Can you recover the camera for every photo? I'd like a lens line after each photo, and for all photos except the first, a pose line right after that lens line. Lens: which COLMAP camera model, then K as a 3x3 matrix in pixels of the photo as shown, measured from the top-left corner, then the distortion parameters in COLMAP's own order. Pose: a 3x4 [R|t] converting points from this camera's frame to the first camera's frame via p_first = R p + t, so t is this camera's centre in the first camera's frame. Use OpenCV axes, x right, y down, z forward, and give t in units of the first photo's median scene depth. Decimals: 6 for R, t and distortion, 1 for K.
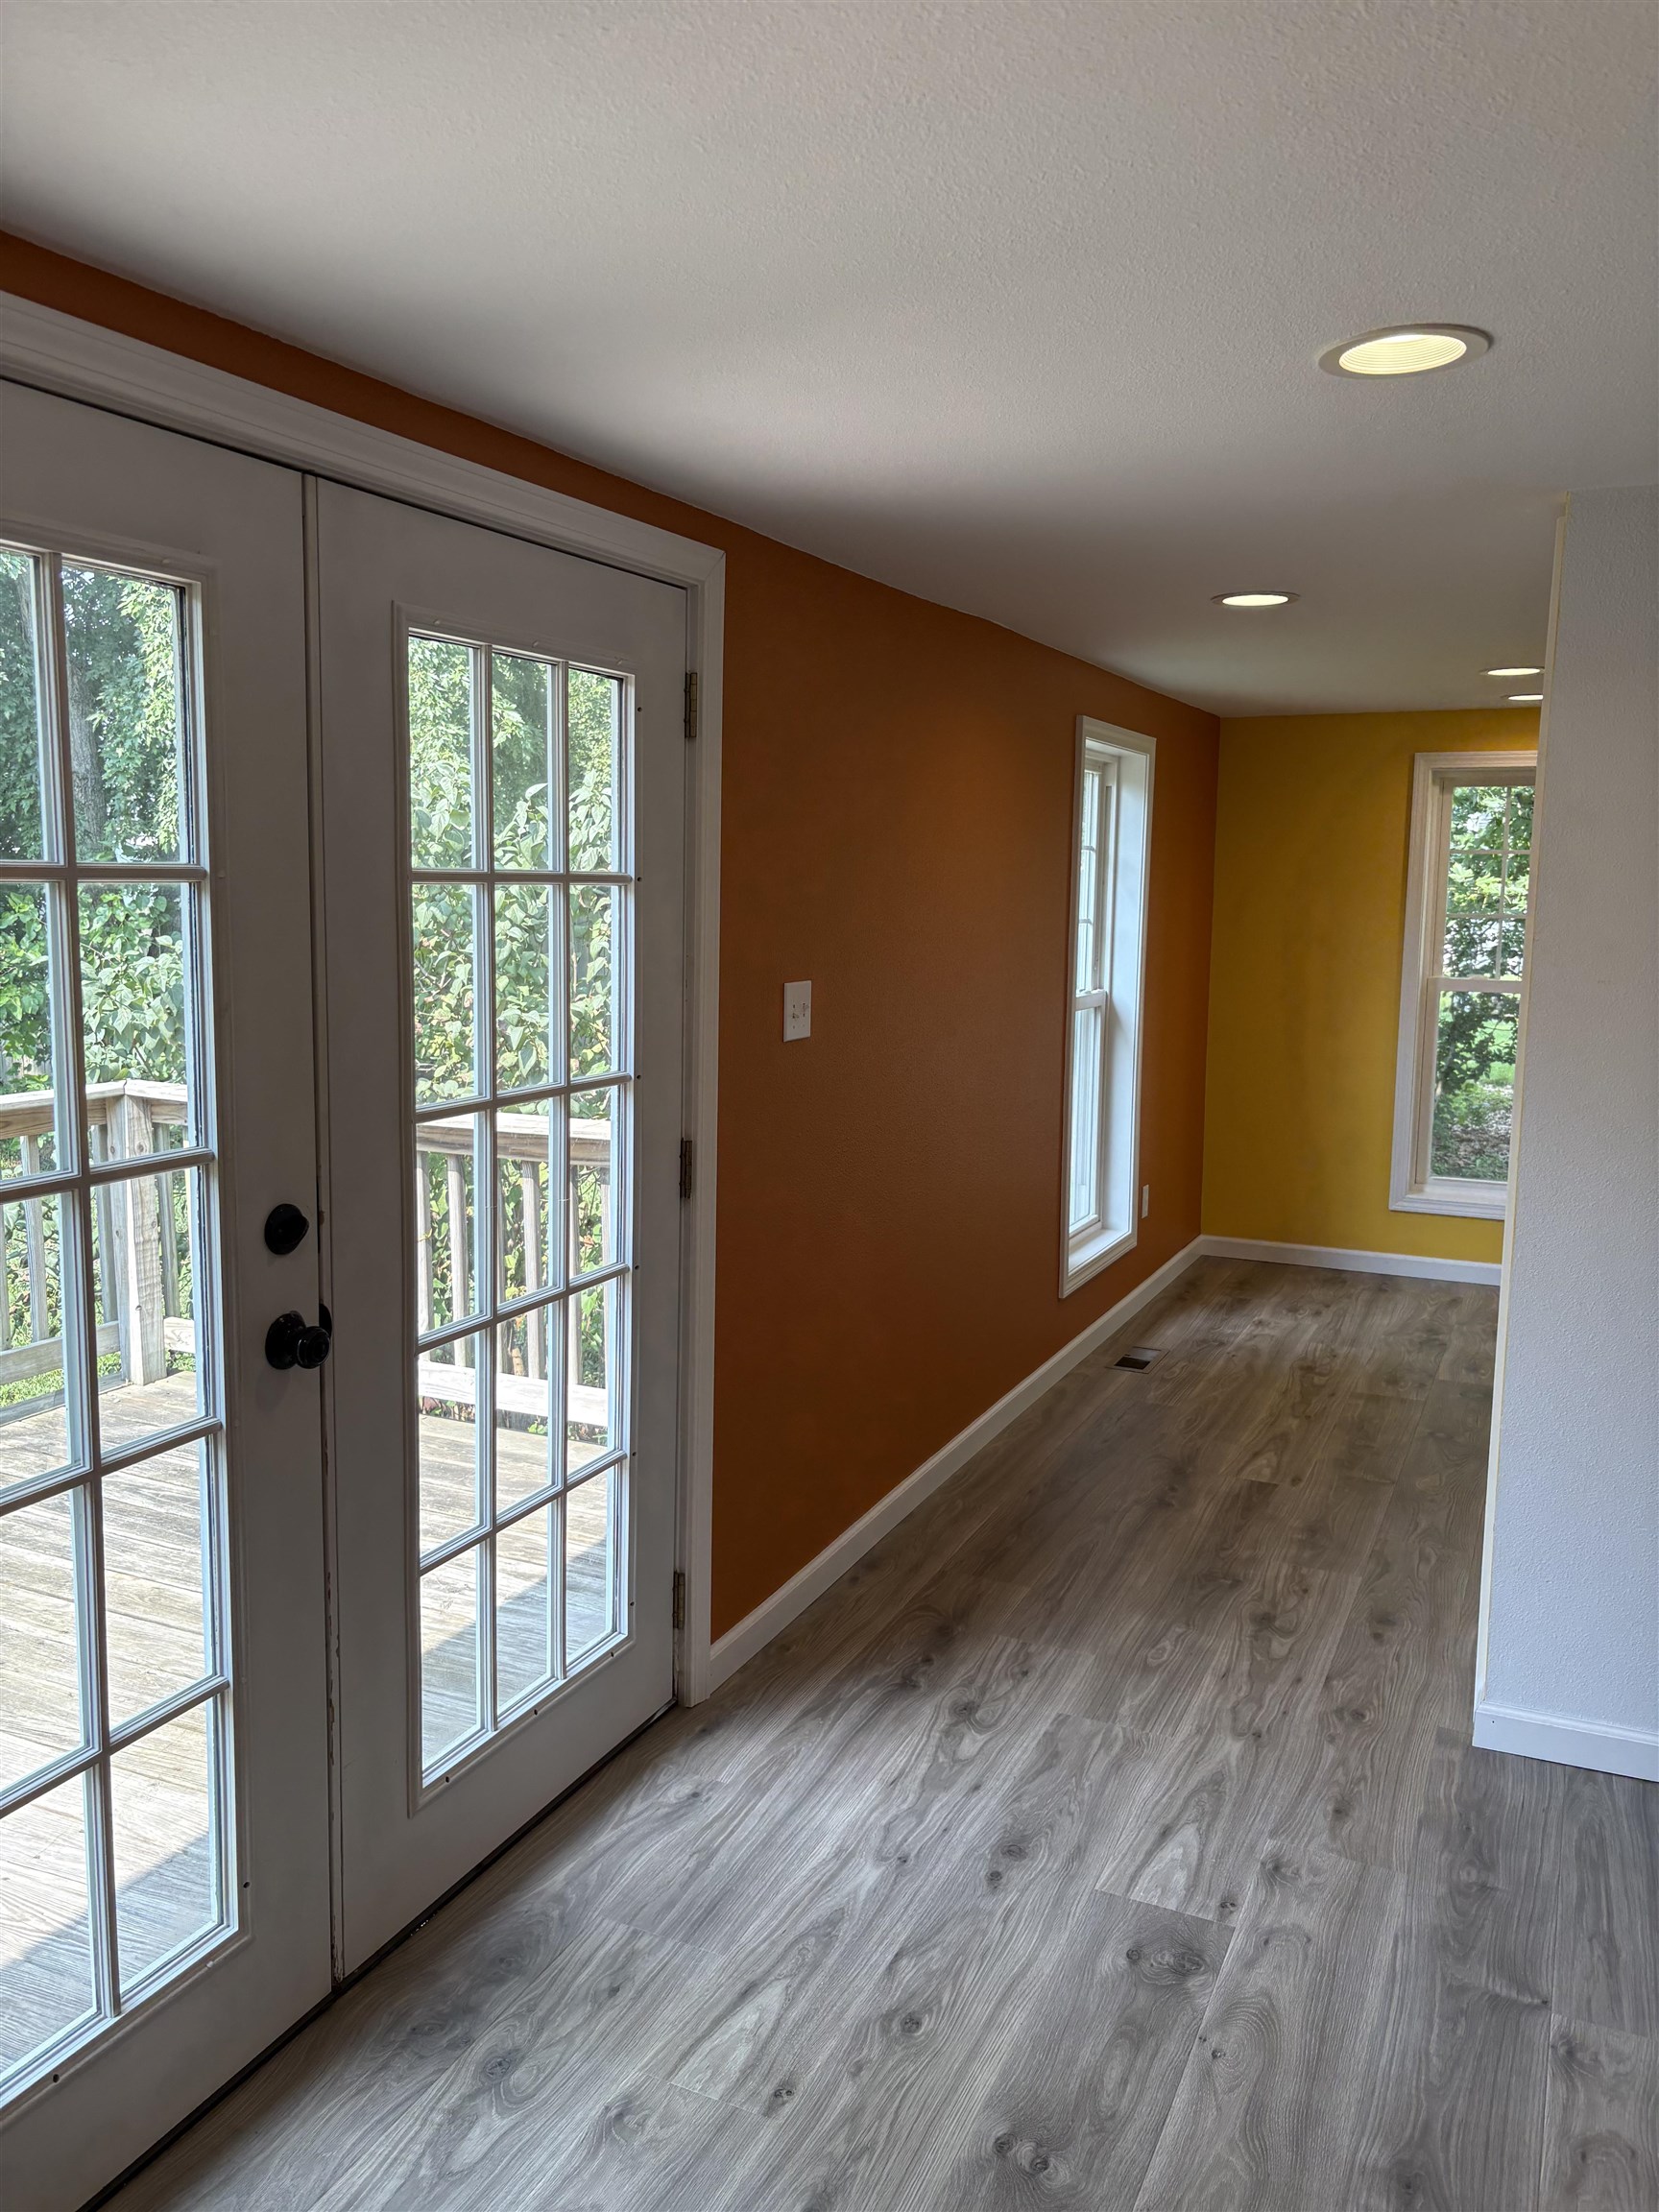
lens RADIAL K [[1683.9, 0, 821.5], [0, 1683.9, 1094.4], [0, 0, 1]] dist [0.015486, 0.012896]
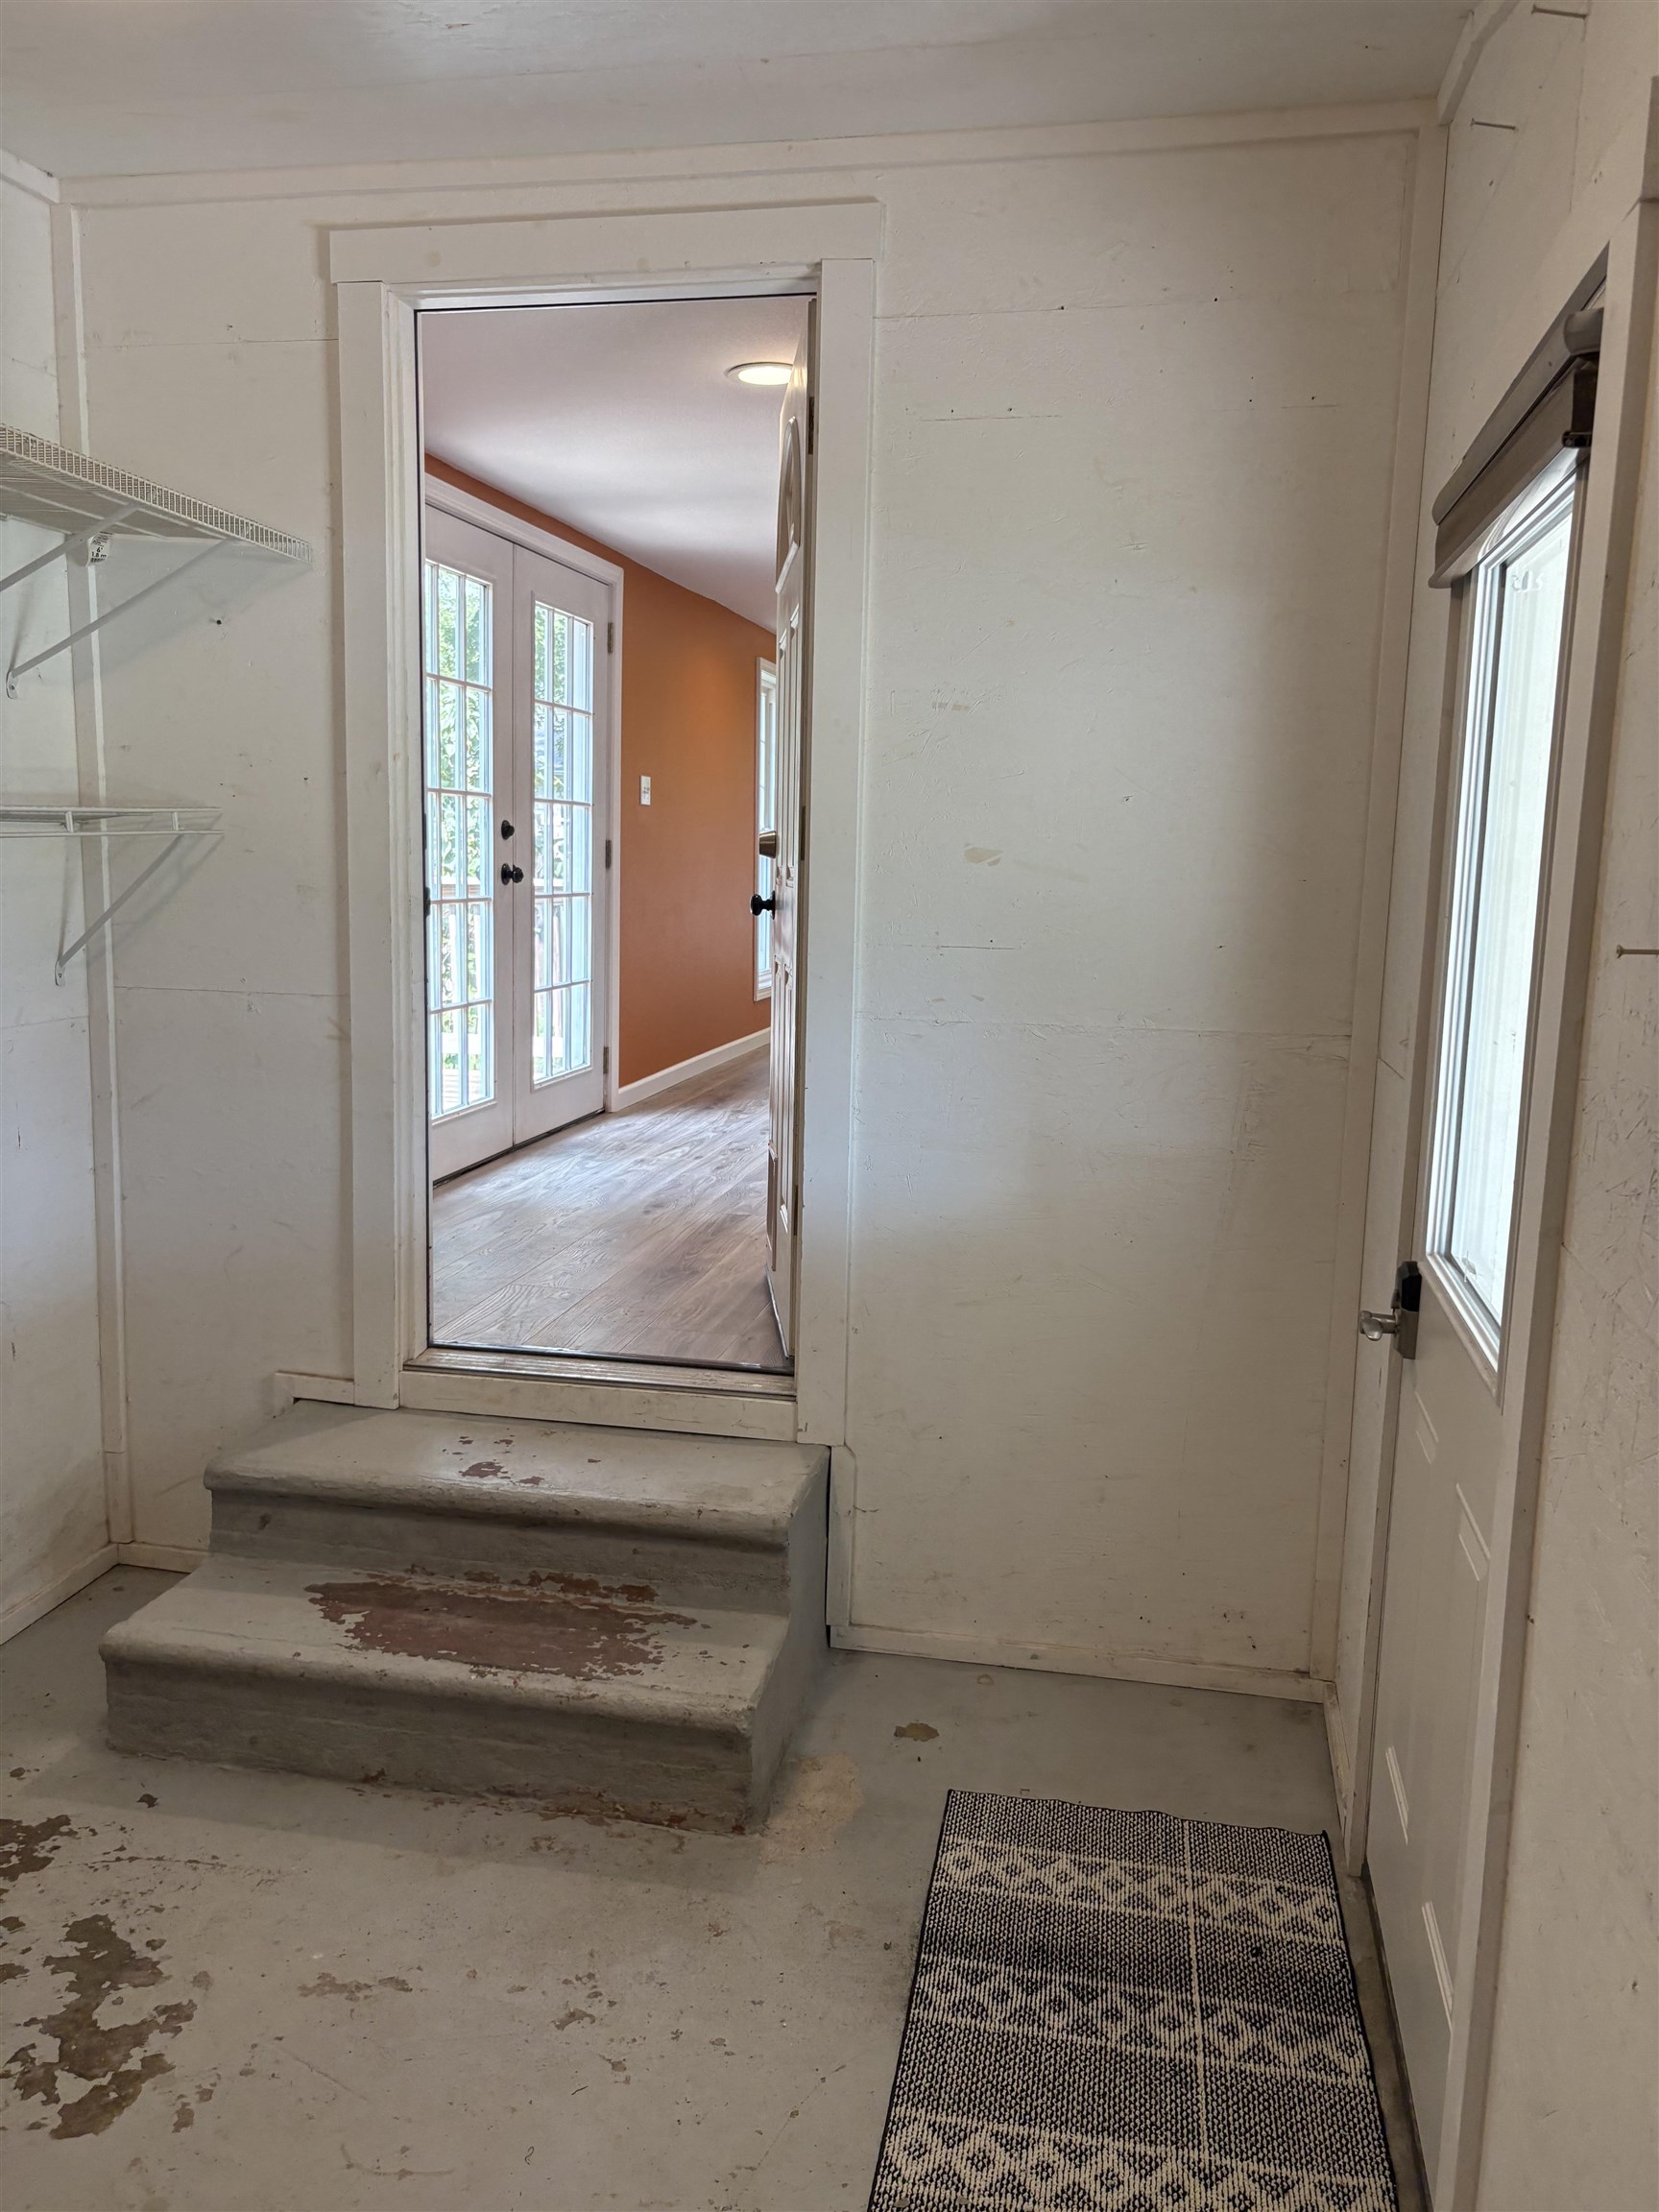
lens RADIAL K [[1683.9, 0, 828.6], [0, 1683.9, 1114.3], [0, 0, 1]] dist [0.015486, 0.012896]
pose [[0.973501, -0.033497, 0.226217, -0.320306], [0.026840, 0.999113, 0.032440, 0.330401], [-0.227103, -0.025508, 0.973537, -1.239222]]
